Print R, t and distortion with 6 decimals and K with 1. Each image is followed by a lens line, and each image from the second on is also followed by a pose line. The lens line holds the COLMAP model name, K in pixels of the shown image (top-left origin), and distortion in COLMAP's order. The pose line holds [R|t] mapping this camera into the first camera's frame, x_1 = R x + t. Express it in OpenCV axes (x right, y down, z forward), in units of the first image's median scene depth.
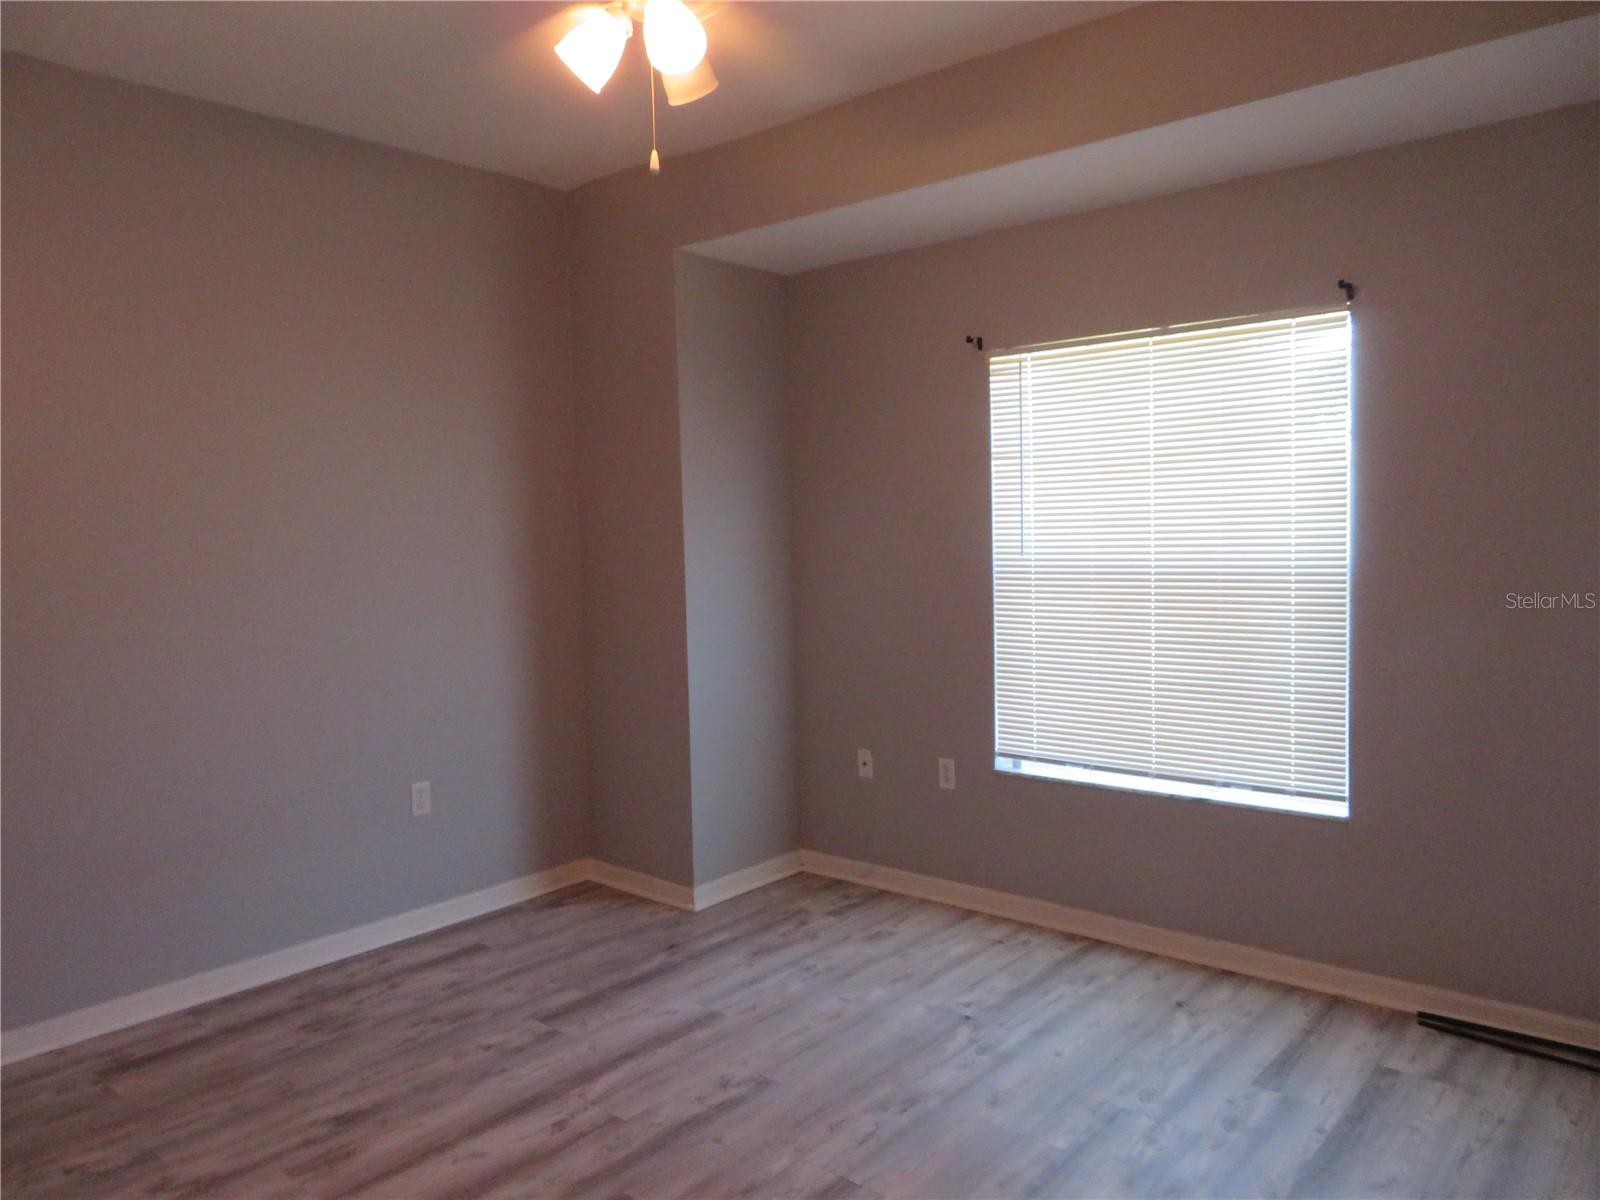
lens RADIAL K [[1146.7, 0, 792.9], [0, 1146.7, 598.8], [0, 0, 1]] dist [-0.008693, 0.001226]
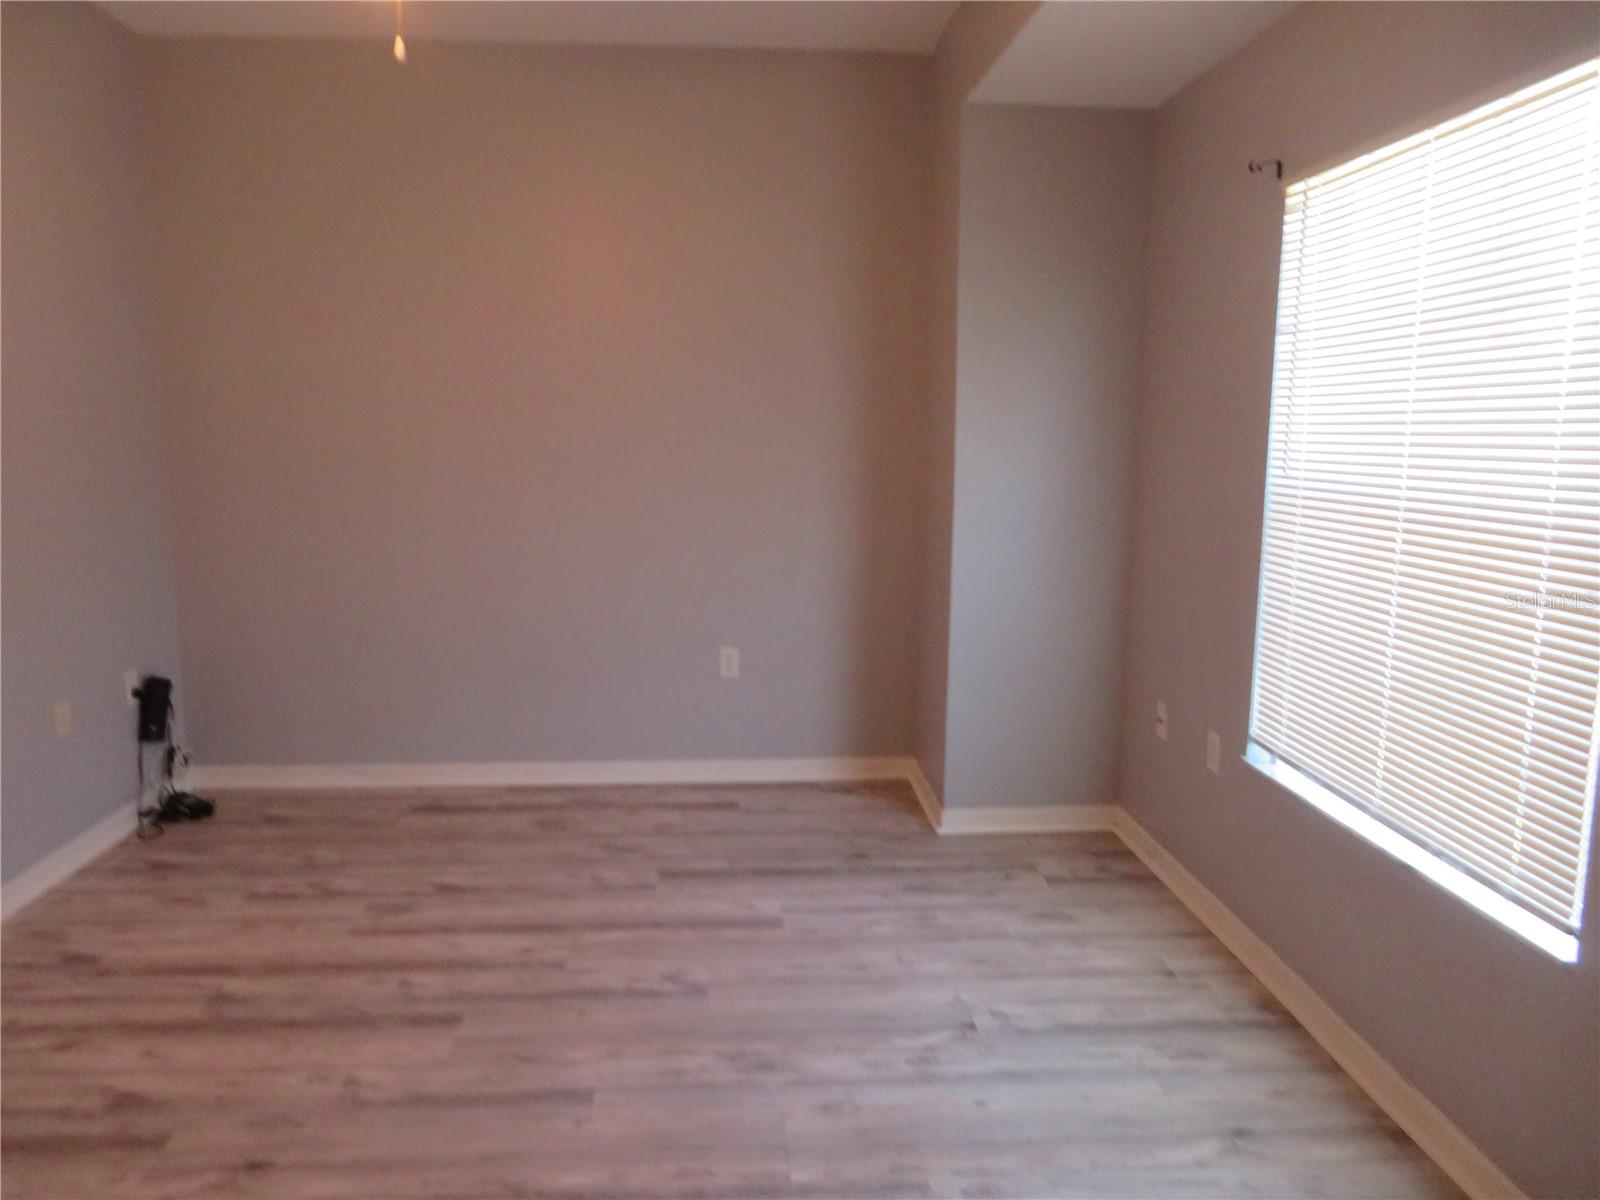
lens RADIAL K [[1146.7, 0, 794.7], [0, 1146.7, 604.6], [0, 0, 1]] dist [-0.008693, 0.001226]
pose [[0.697956, 0.137935, -0.702732, 0.550903], [-0.067551, 0.989581, 0.127147, -0.028626], [0.712948, -0.041273, 0.700001, 0.315120]]
